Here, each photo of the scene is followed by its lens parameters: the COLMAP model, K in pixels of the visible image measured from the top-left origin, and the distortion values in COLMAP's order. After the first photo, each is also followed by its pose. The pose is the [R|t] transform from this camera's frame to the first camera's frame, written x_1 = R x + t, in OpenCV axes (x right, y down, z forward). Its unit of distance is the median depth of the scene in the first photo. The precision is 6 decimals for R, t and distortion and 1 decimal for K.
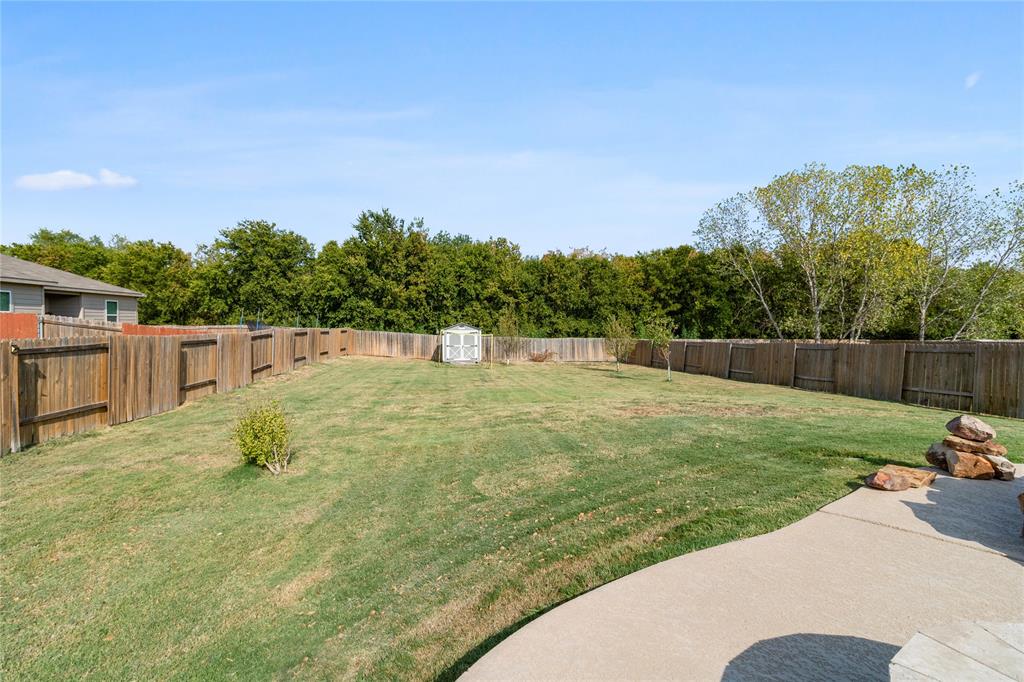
lens RADIAL K [[485.5, 0, 506.9], [0, 485.5, 341.2], [0, 0, 1]] dist [-0.001917, -0.000477]
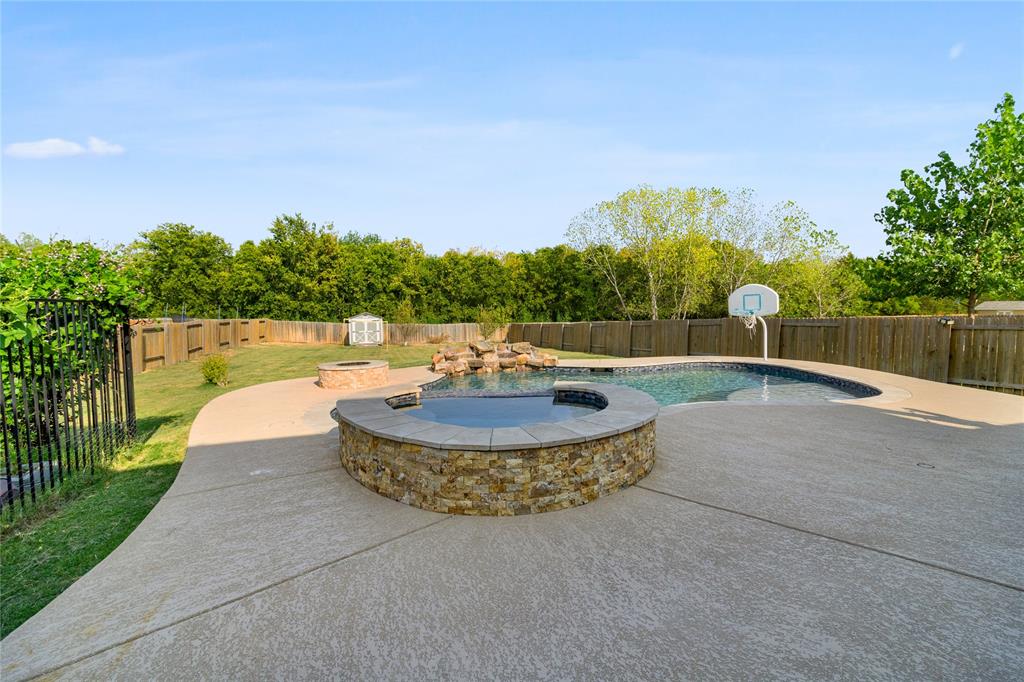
lens RADIAL K [[485.5, 0, 516.3], [0, 485.5, 336.5], [0, 0, 1]] dist [-0.001917, -0.000477]
pose [[0.988241, -0.025178, 0.150817, 0.077388], [0.022849, 0.999592, 0.017159, 0.007947], [-0.151188, -0.013511, 0.988413, -0.208191]]
